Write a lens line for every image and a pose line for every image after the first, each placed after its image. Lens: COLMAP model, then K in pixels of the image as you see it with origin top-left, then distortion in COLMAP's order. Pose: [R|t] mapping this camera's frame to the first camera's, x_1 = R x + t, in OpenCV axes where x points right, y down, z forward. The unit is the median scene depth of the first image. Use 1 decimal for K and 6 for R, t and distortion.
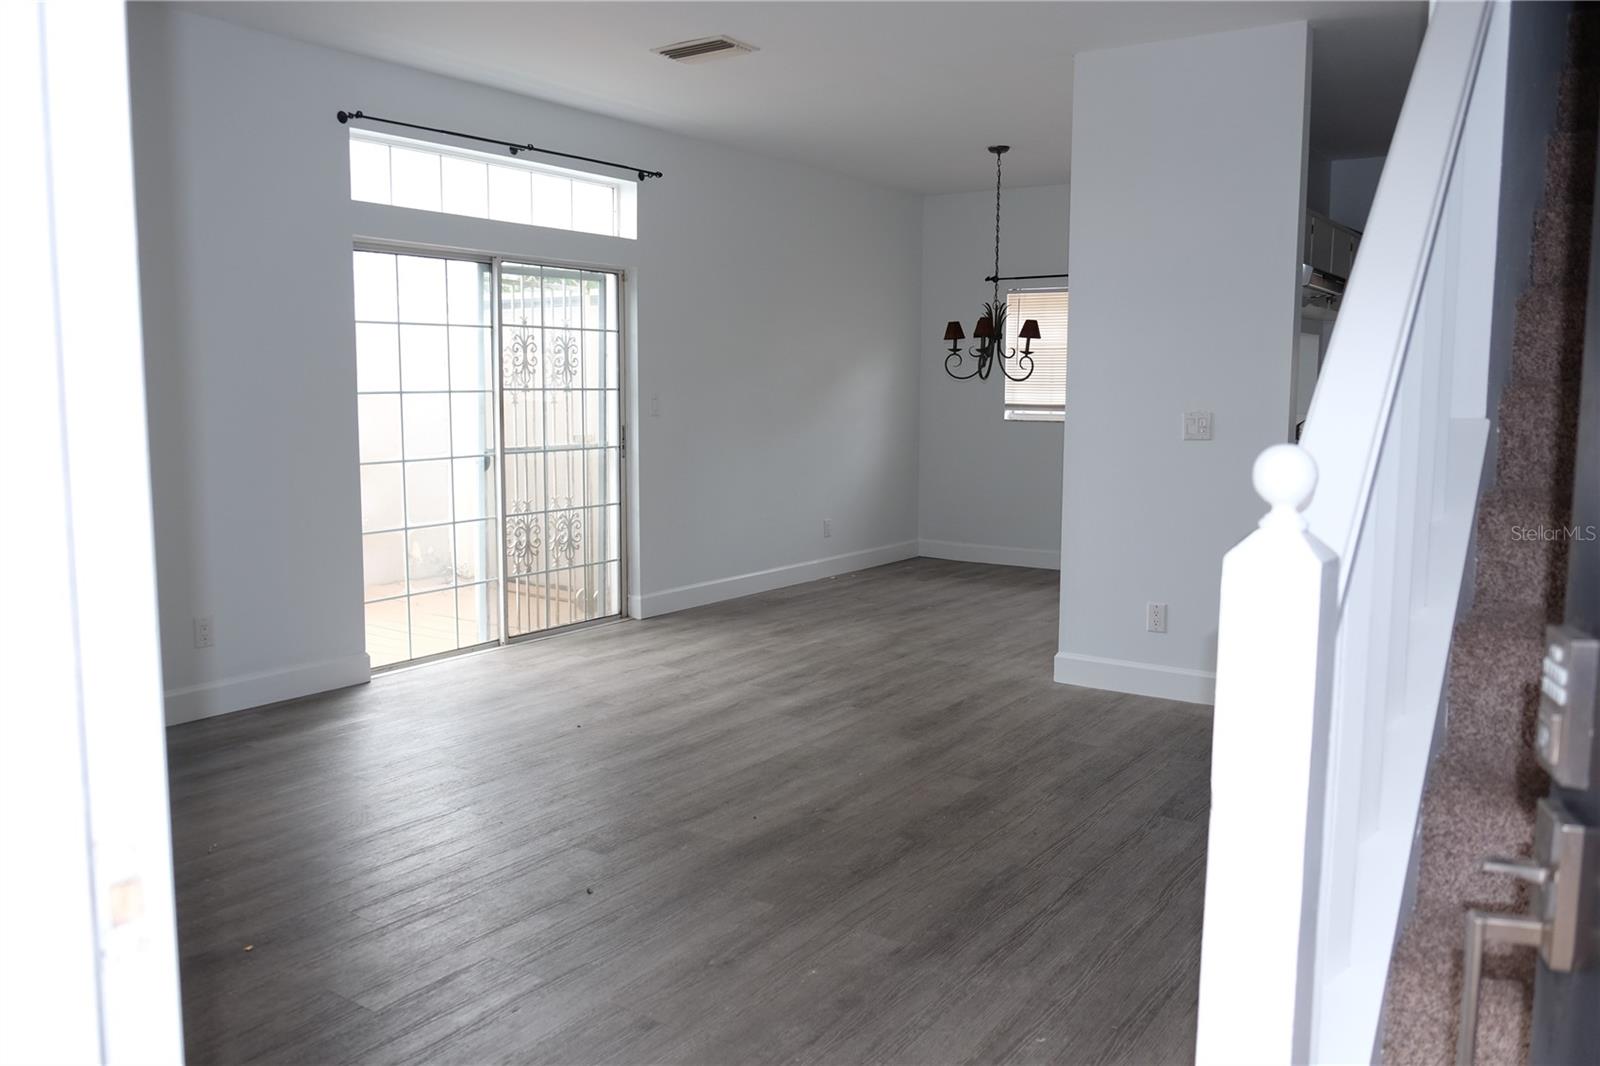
lens RADIAL K [[1219.2, 0, 800.0], [0, 1219.2, 533.0], [0, 0, 1]] dist [-0.030419, 0.004200]
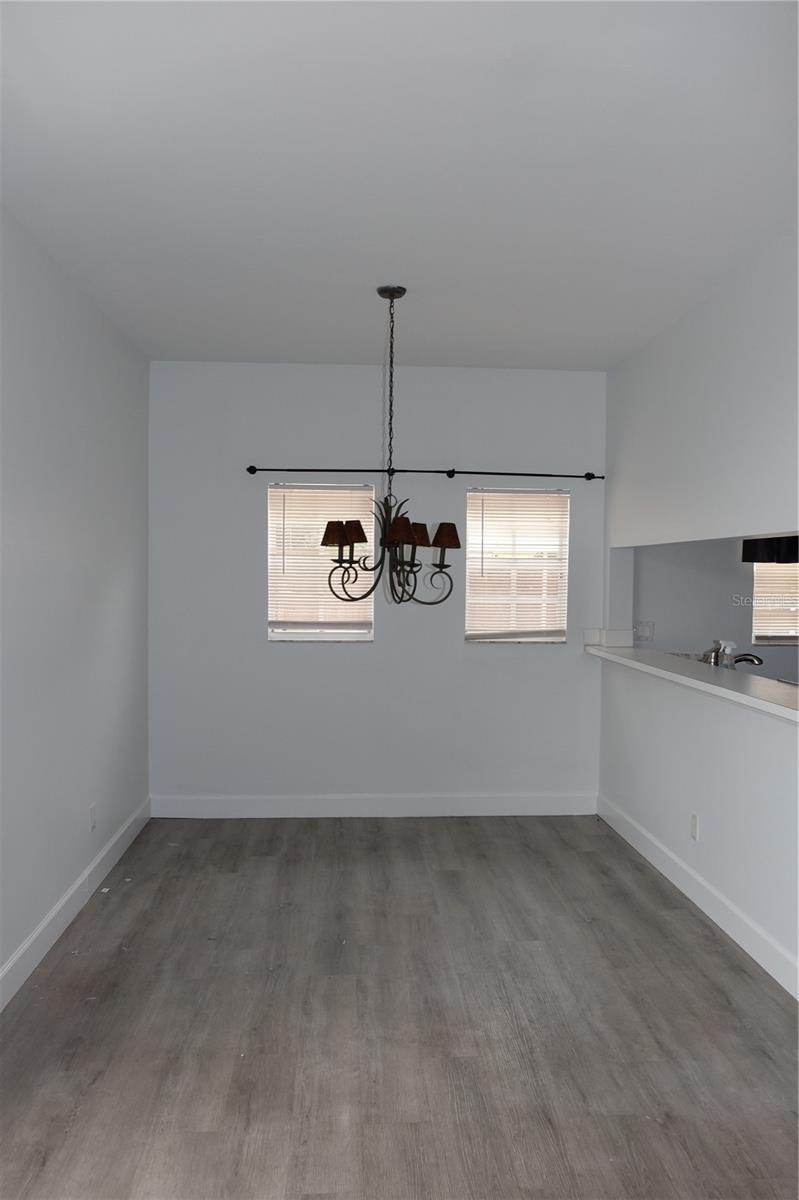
lens RADIAL K [[914.4, 0, 399.9], [0, 914.4, 629.0], [0, 0, 1]] dist [-0.030419, 0.004200]
pose [[0.777951, -0.031748, 0.627523, -0.187991], [0.067395, 0.997177, -0.033101, -0.092135], [-0.624701, 0.068043, 0.777894, 0.576523]]
